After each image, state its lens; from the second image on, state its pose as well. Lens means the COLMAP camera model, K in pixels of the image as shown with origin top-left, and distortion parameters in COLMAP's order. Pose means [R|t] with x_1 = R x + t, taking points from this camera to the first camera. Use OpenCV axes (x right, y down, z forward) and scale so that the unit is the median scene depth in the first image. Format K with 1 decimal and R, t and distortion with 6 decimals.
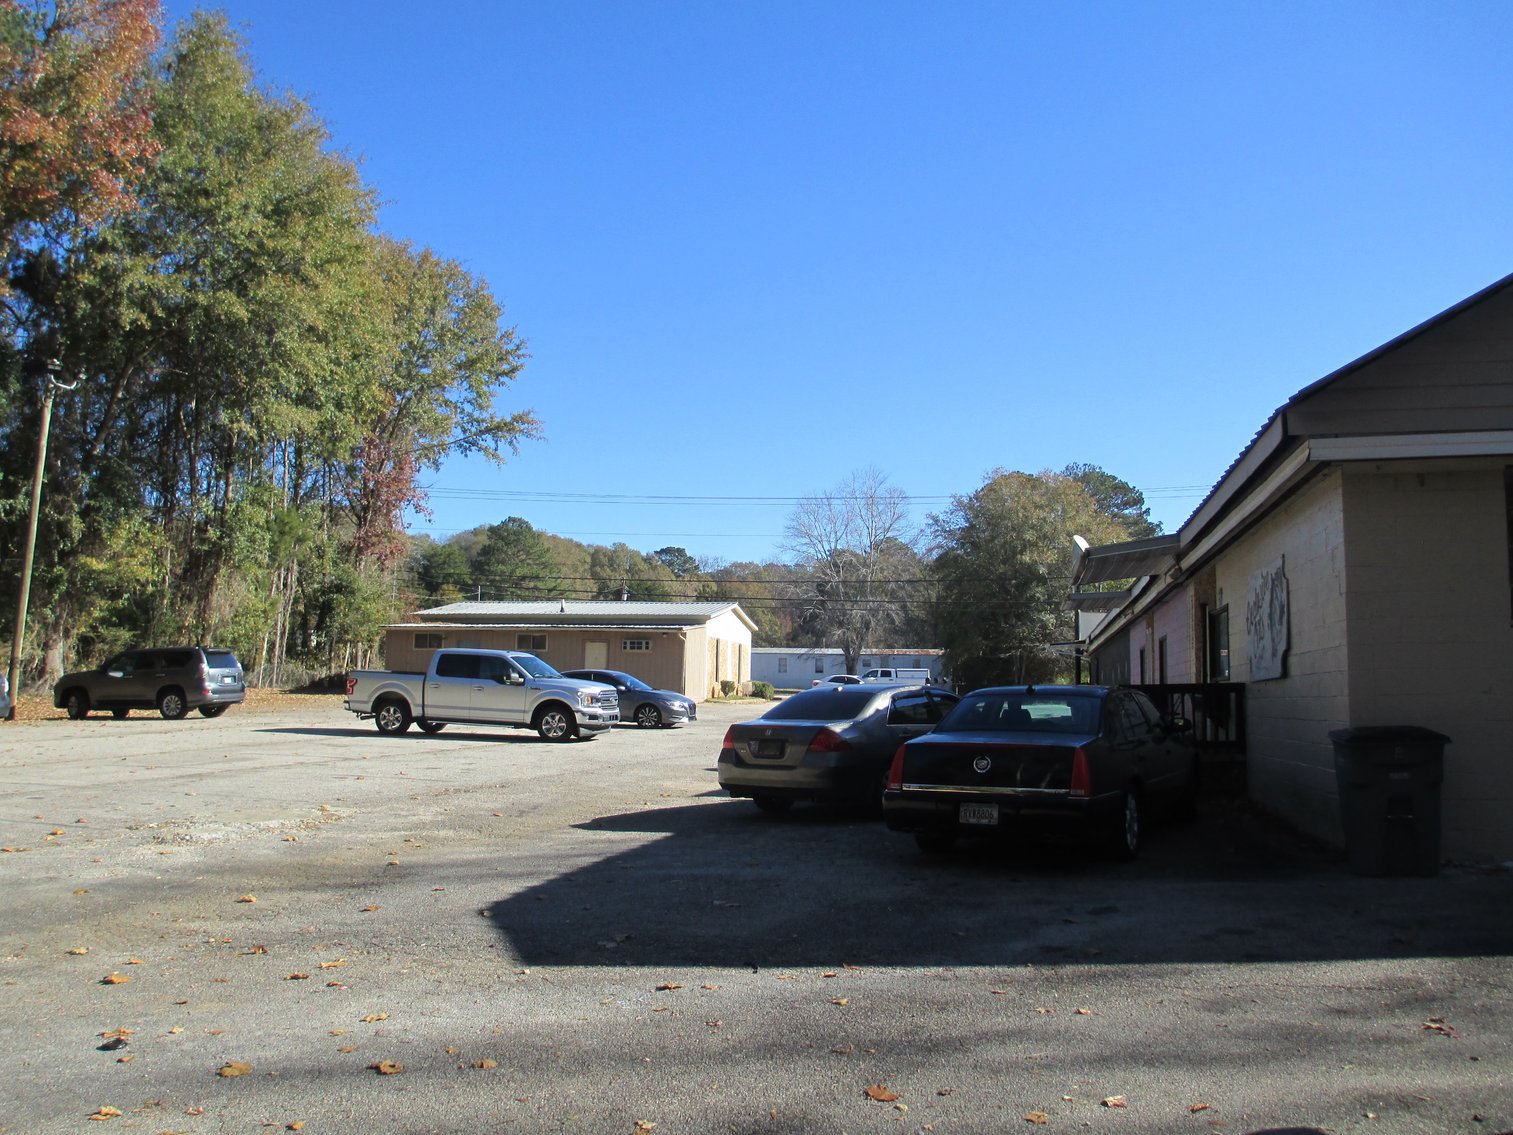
lens RADIAL K [[1263.1, 0, 761.6], [0, 1263.1, 569.3], [0, 0, 1]] dist [-0.071472, 0.028334]
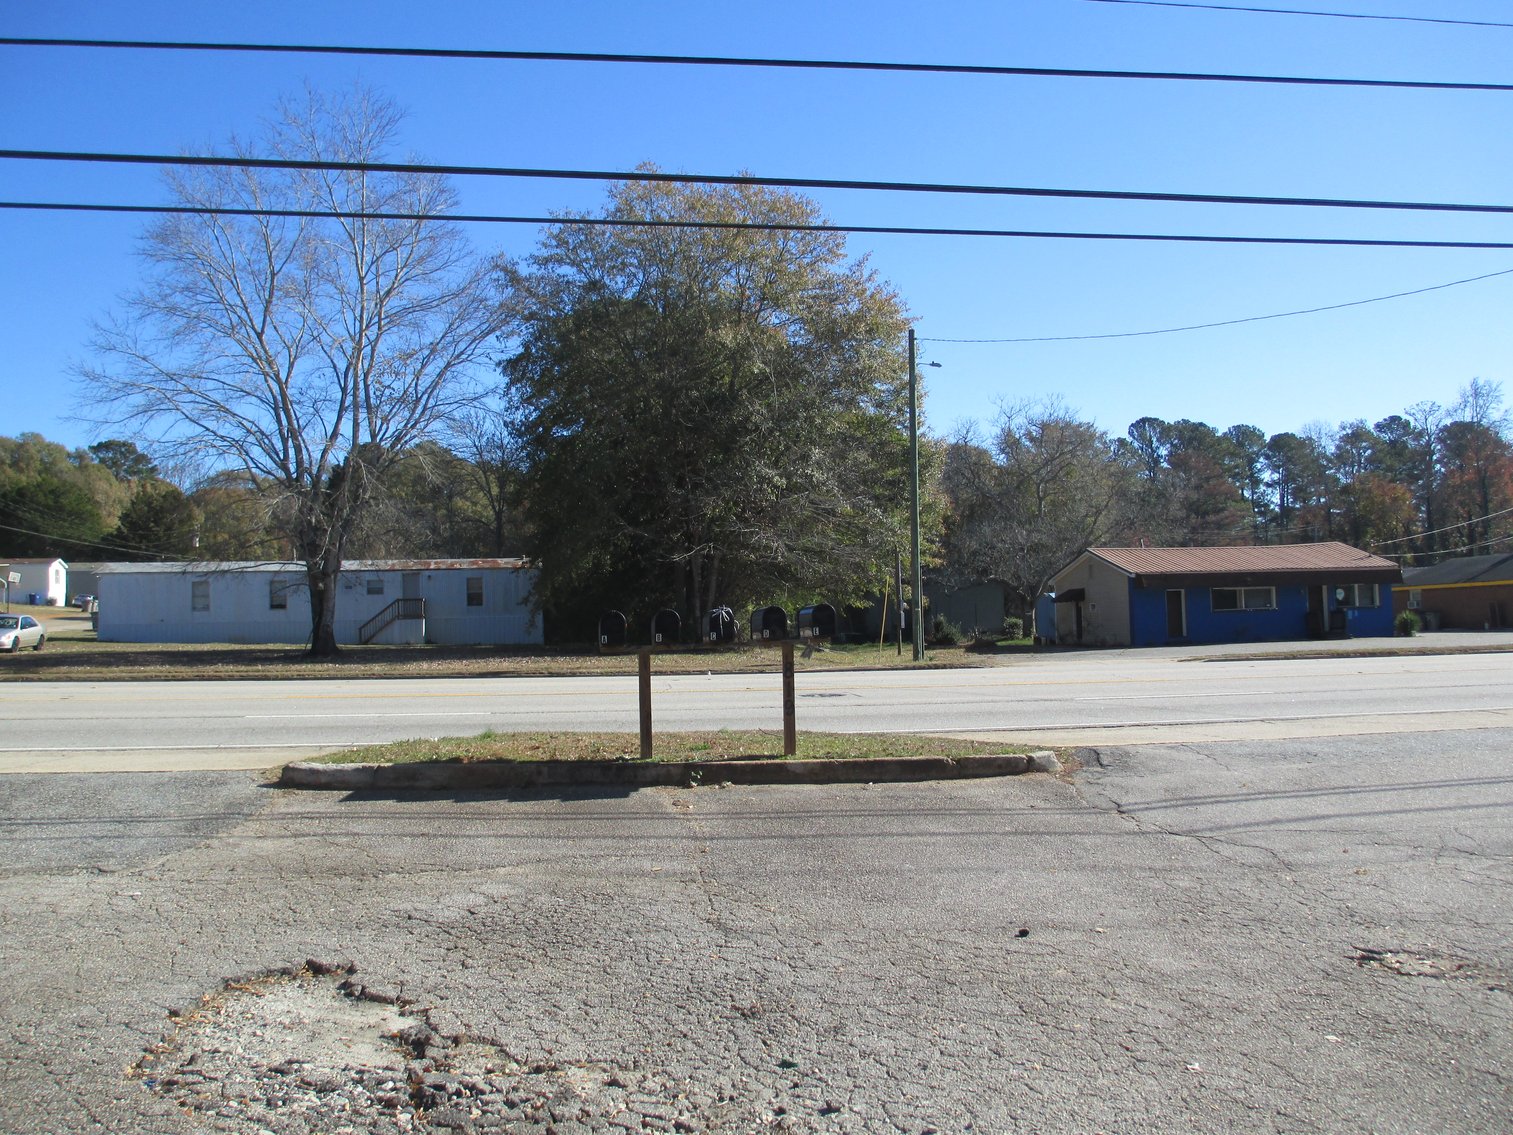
lens RADIAL K [[1263.1, 0, 758.2], [0, 1263.1, 575.2], [0, 0, 1]] dist [-0.071472, 0.028334]
pose [[0.937829, -0.024420, 0.346238, 0.155858], [0.004199, 0.998247, 0.059030, 0.117713], [-0.347073, -0.053906, 0.936288, 1.383120]]
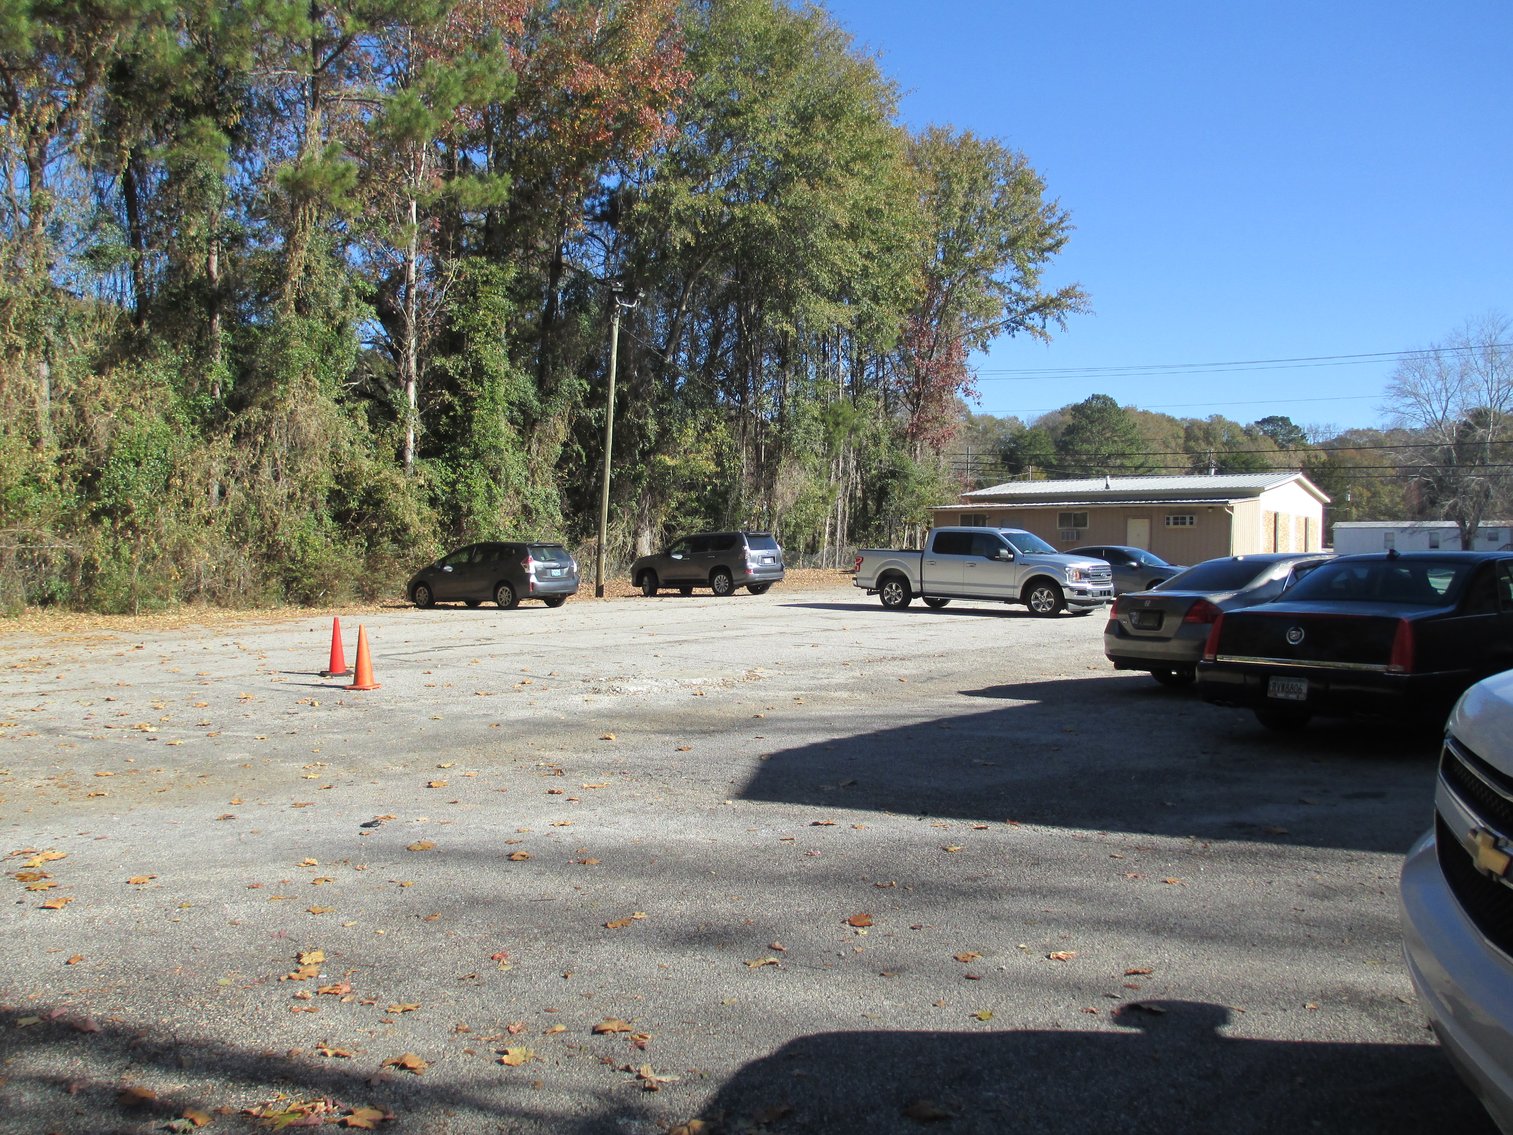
lens RADIAL K [[1263.1, 0, 753.2], [0, 1263.1, 573.1], [0, 0, 1]] dist [-0.071472, 0.028334]
pose [[0.888241, -0.003546, -0.459364, 0.059864], [0.048225, 0.995165, 0.085567, 0.003057], [0.456839, -0.098157, 0.884117, 0.003958]]
